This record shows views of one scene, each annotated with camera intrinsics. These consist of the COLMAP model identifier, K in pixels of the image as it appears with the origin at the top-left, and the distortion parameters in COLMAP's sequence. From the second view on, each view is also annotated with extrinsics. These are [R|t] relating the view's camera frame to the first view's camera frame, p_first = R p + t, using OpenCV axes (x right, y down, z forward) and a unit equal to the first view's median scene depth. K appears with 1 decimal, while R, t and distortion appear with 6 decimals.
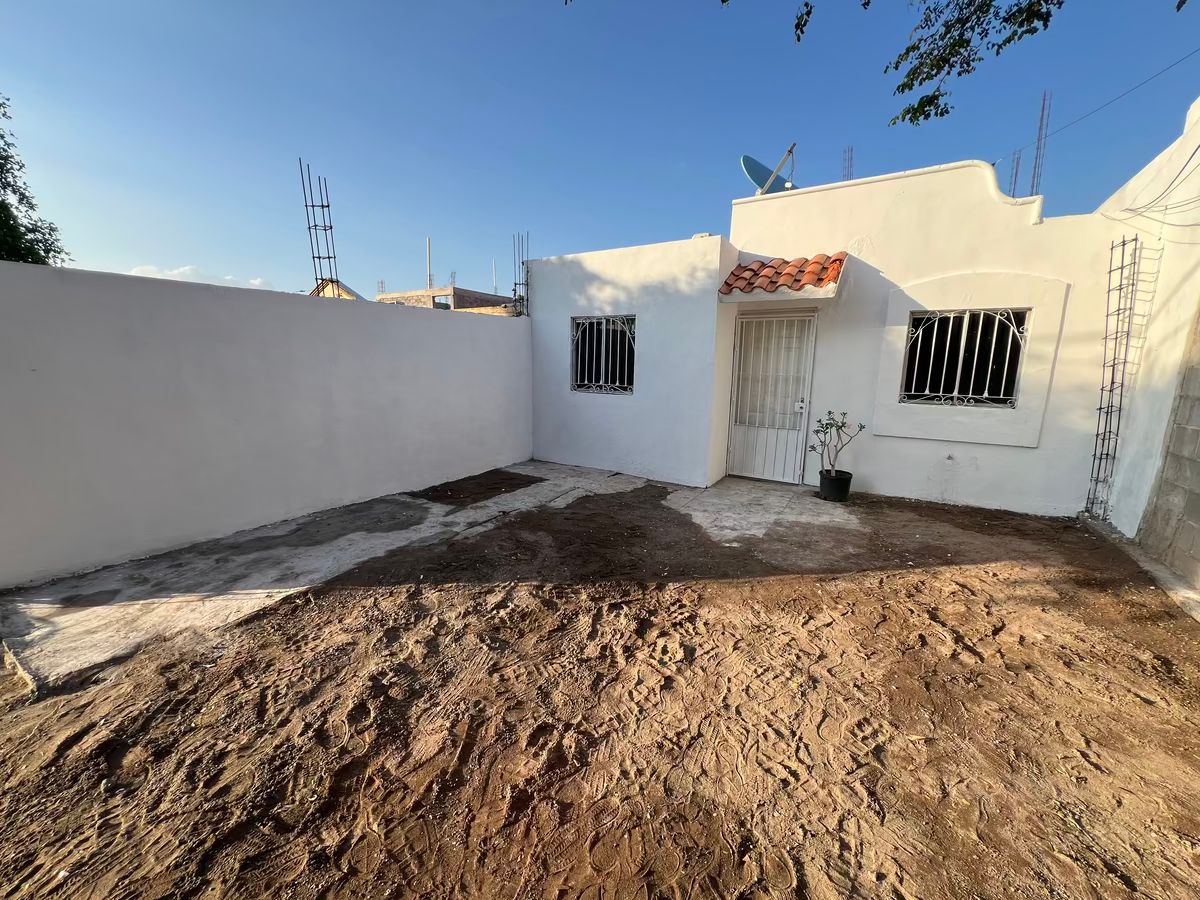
lens RADIAL K [[488.5, 0, 598.5], [0, 488.5, 450.9], [0, 0, 1]] dist [-0.000955, 0.001439]
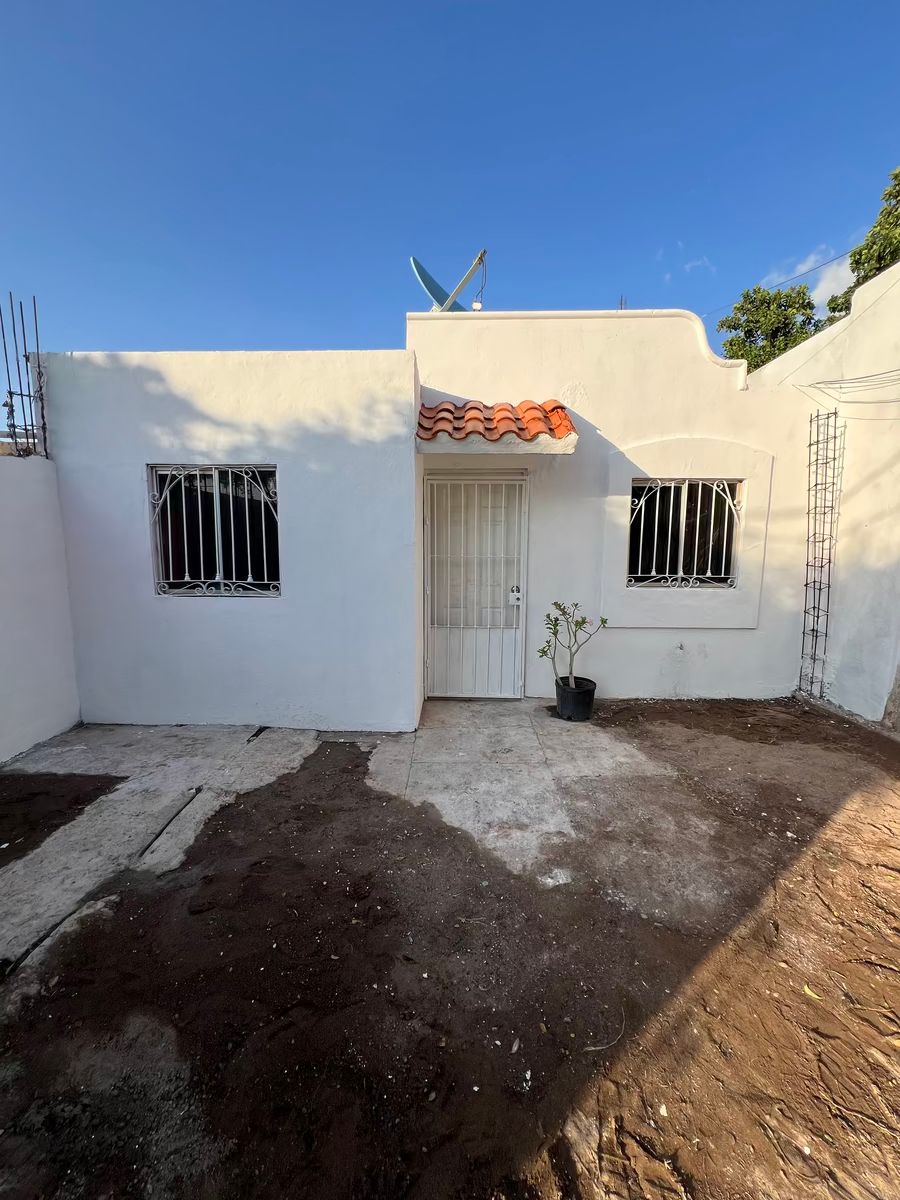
lens RADIAL K [[488.5, 0, 455.1], [0, 488.5, 597.2], [0, 0, 1]] dist [-0.000955, 0.001439]
pose [[0.858121, -0.074585, 0.508001, -0.060441], [0.100140, 0.994705, -0.023115, -0.092450], [-0.503587, 0.070706, 0.861046, 0.437434]]
